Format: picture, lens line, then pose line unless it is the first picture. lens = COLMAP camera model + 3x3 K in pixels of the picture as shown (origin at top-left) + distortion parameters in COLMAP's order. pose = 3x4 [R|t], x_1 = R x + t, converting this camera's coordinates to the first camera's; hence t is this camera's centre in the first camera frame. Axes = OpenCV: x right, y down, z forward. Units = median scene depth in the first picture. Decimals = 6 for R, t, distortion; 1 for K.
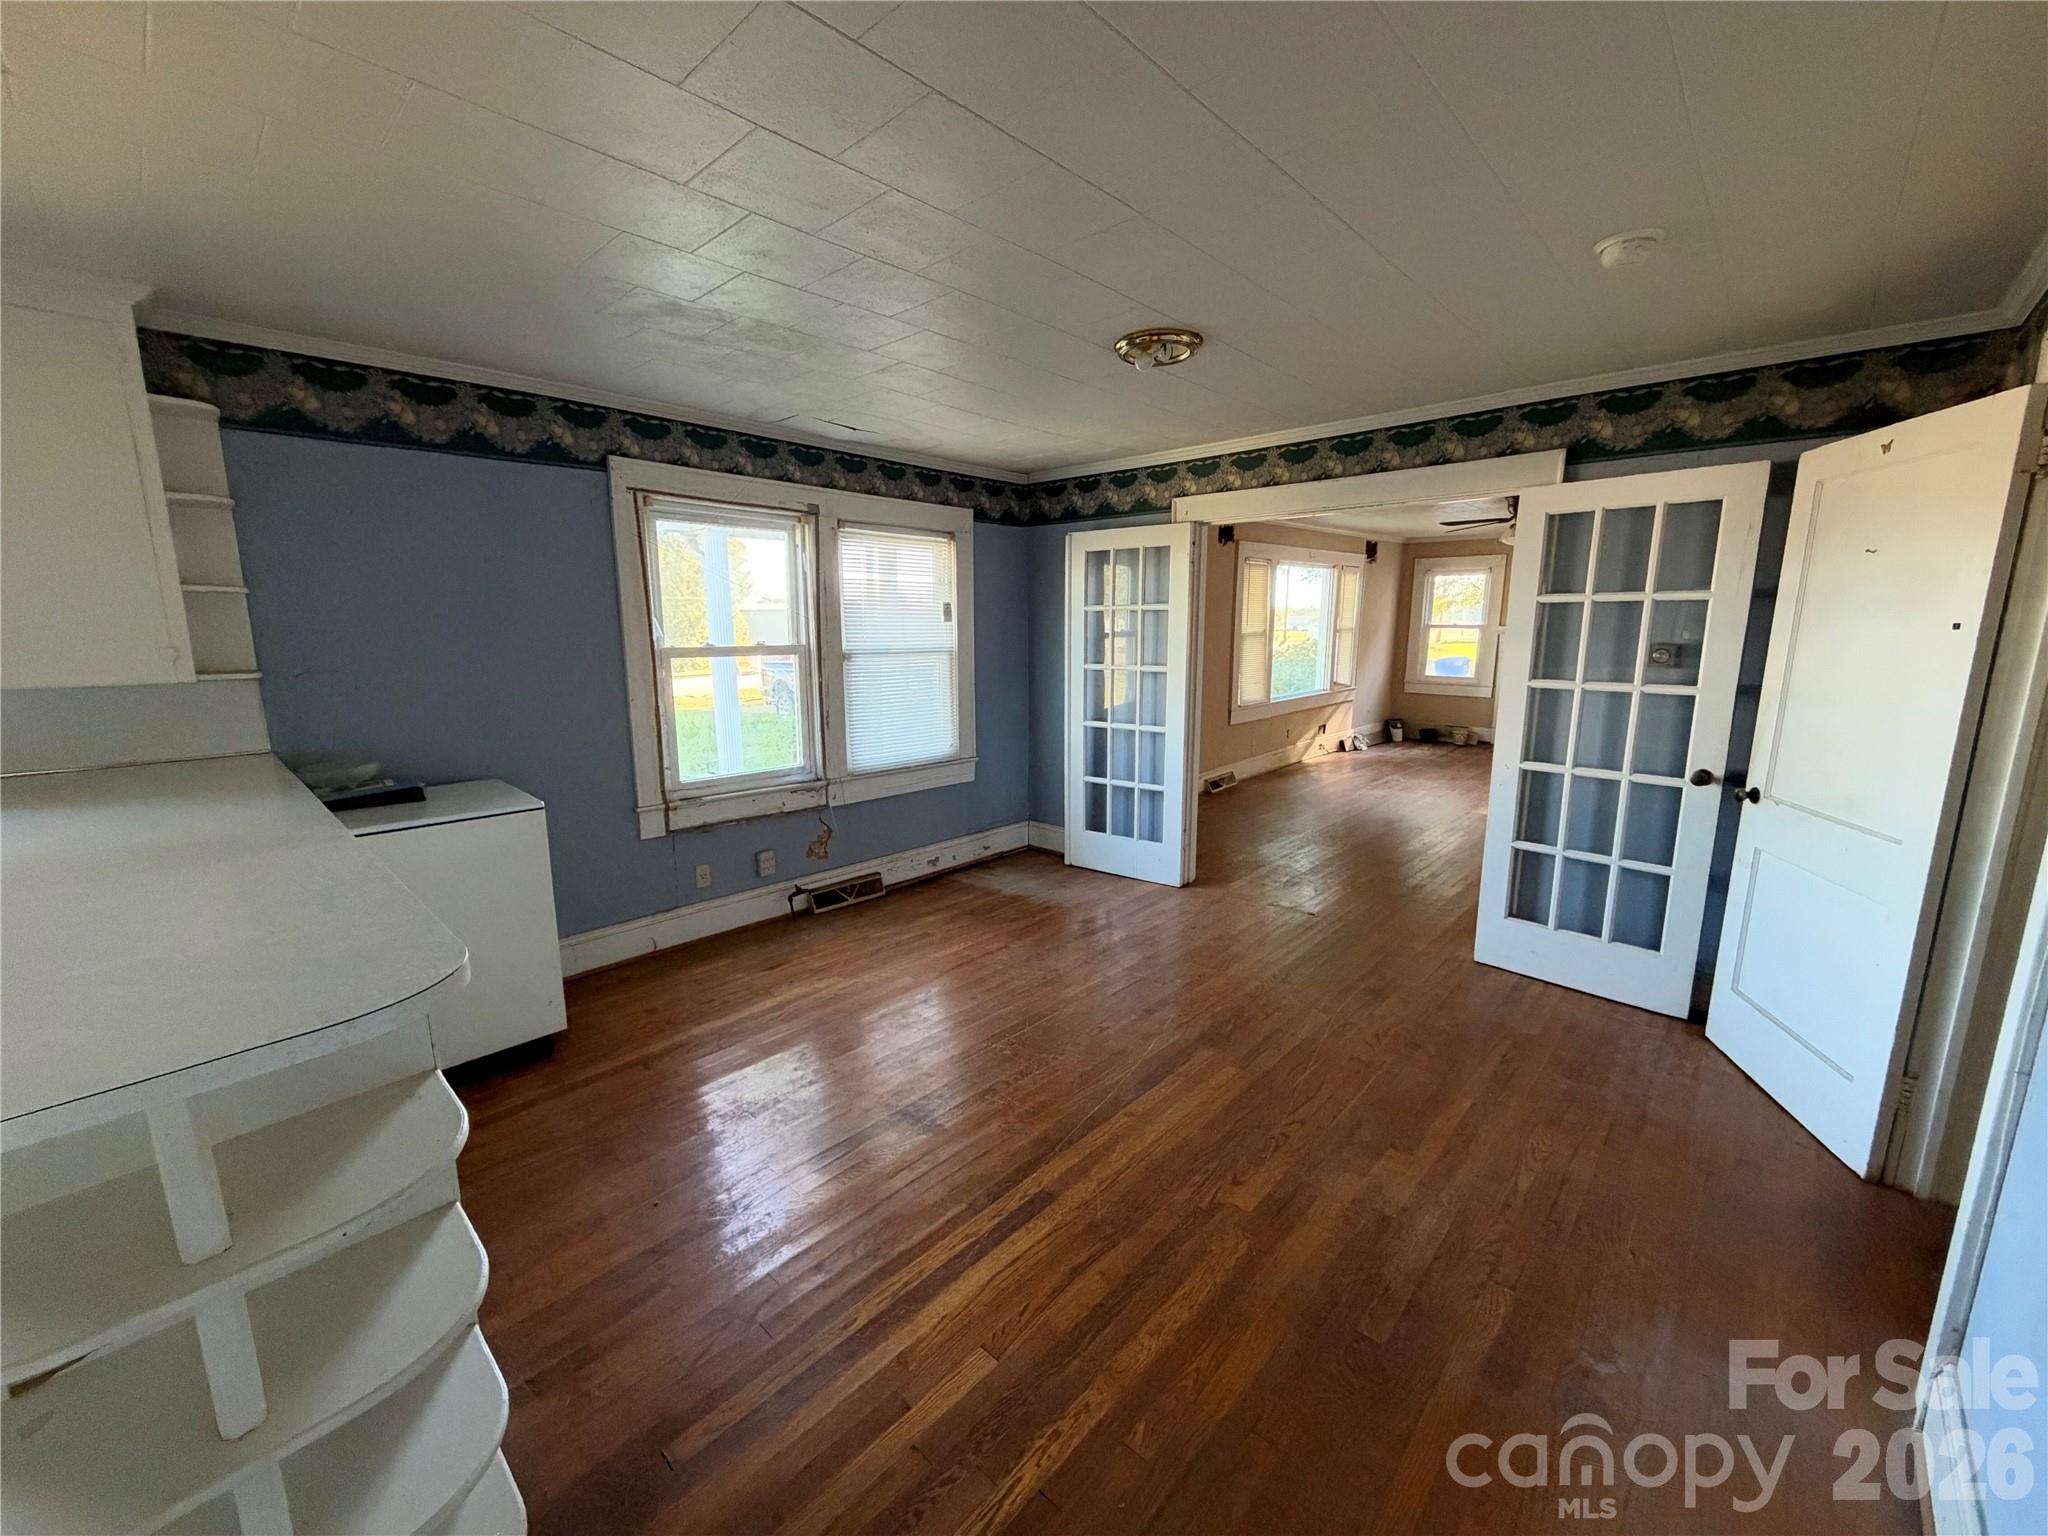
lens RADIAL K [[812.8, 0, 1018.0], [0, 812.8, 776.1], [0, 0, 1]] dist [0.000031, -0.000504]
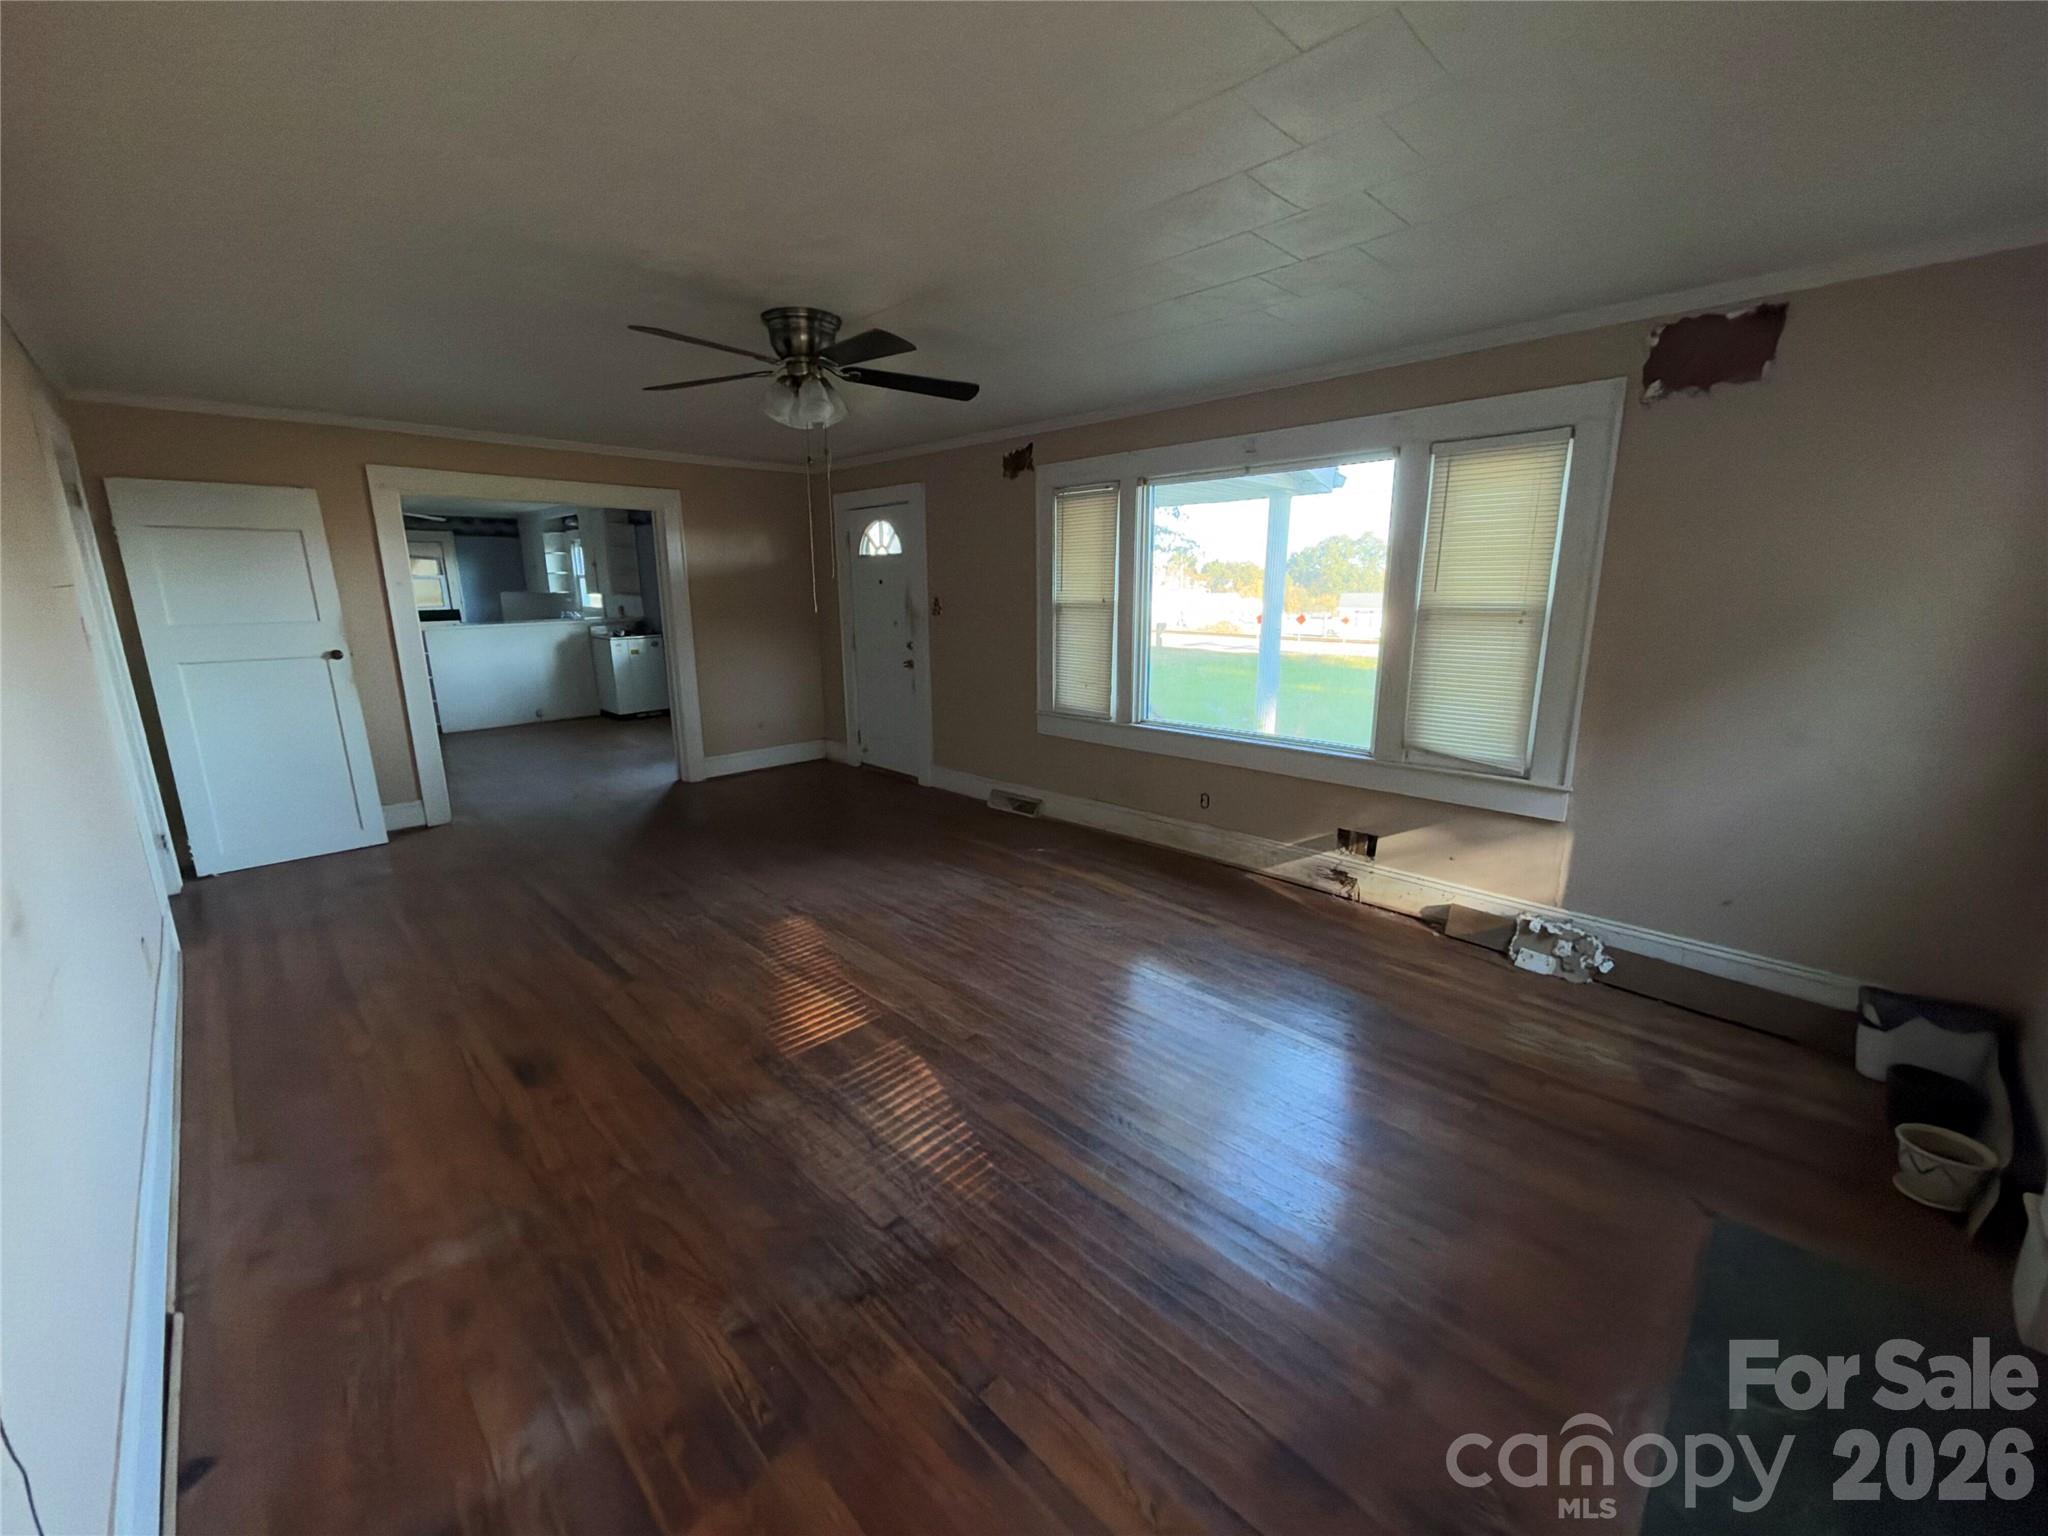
lens RADIAL K [[812.8, 0, 1013.2], [0, 812.8, 765.5], [0, 0, 1]] dist [0.000031, -0.000504]
pose [[-0.038200, 0.228237, -0.972856, 3.340510], [-0.185656, 0.954995, 0.231336, -0.677033], [0.981872, 0.189454, 0.005893, 3.376174]]
